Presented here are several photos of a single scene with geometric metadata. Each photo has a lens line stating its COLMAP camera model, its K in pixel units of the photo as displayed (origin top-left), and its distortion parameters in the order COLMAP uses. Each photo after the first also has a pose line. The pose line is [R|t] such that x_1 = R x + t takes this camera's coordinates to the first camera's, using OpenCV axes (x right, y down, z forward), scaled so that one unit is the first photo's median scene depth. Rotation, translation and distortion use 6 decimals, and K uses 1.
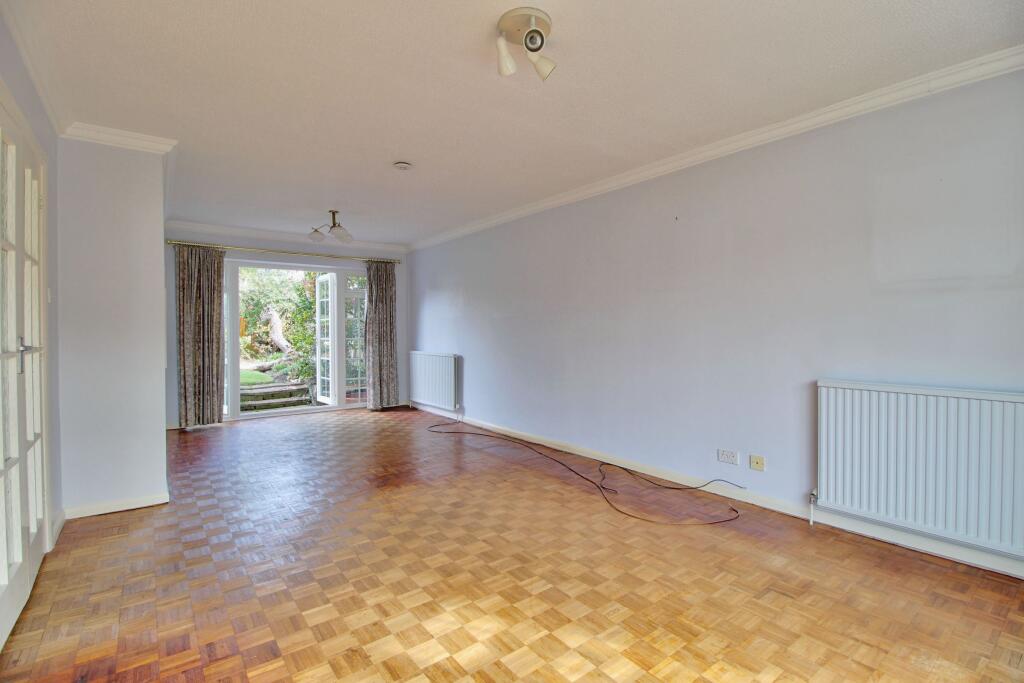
lens RADIAL K [[470.0, 0, 512.7], [0, 470.0, 337.6], [0, 0, 1]] dist [-0.011988, -0.000129]
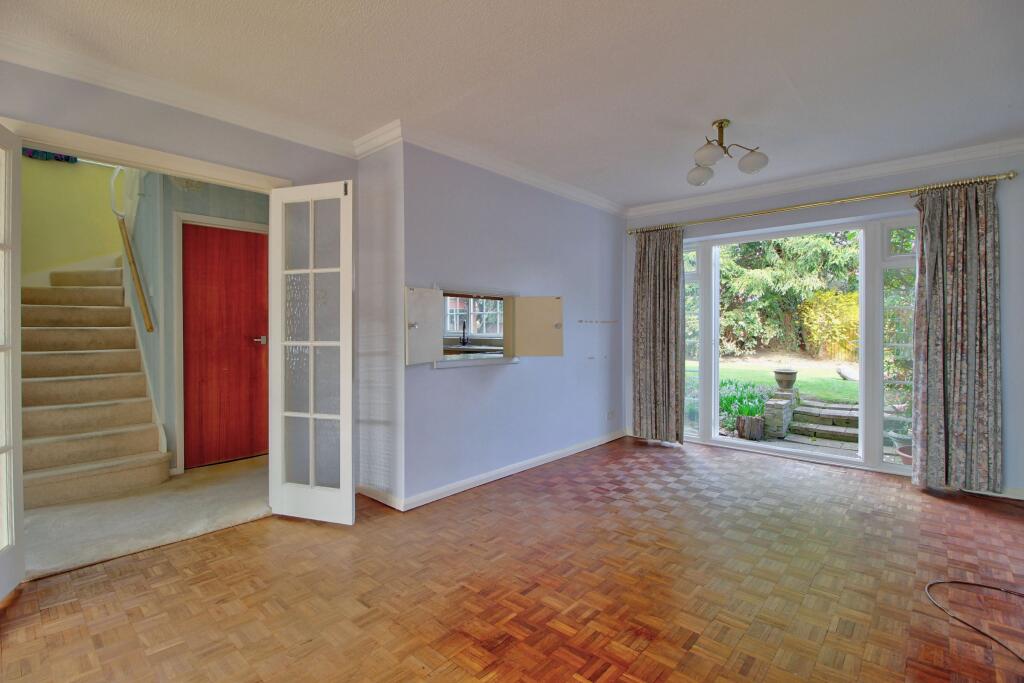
lens RADIAL K [[470.0, 0, 516.2], [0, 470.0, 335.1], [0, 0, 1]] dist [-0.011988, -0.000129]
pose [[0.192217, 0.008980, -0.981311, 0.102344], [-0.016445, 0.999847, 0.005928, -0.004505], [0.981215, 0.014998, 0.192335, 0.475883]]
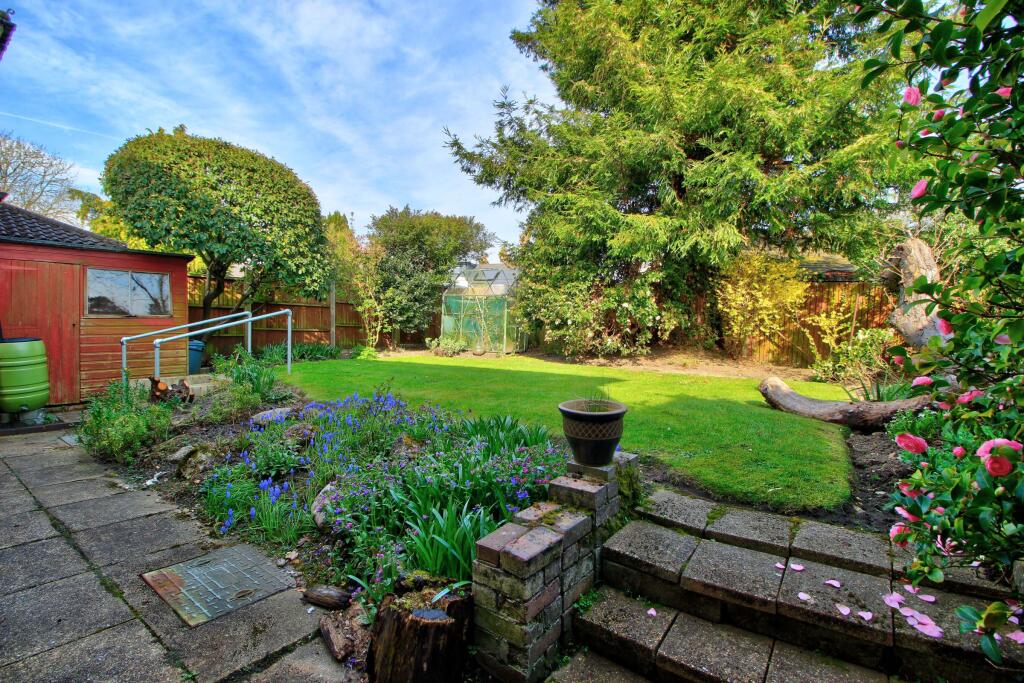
lens RADIAL K [[470.0, 0, 508.4], [0, 470.0, 337.0], [0, 0, 1]] dist [-0.011988, -0.000129]
pose [[0.276876, 0.022194, -0.960649, -0.108353], [-0.027880, 0.999498, 0.015056, 0.002797], [0.960501, 0.022614, 0.277356, 0.698406]]
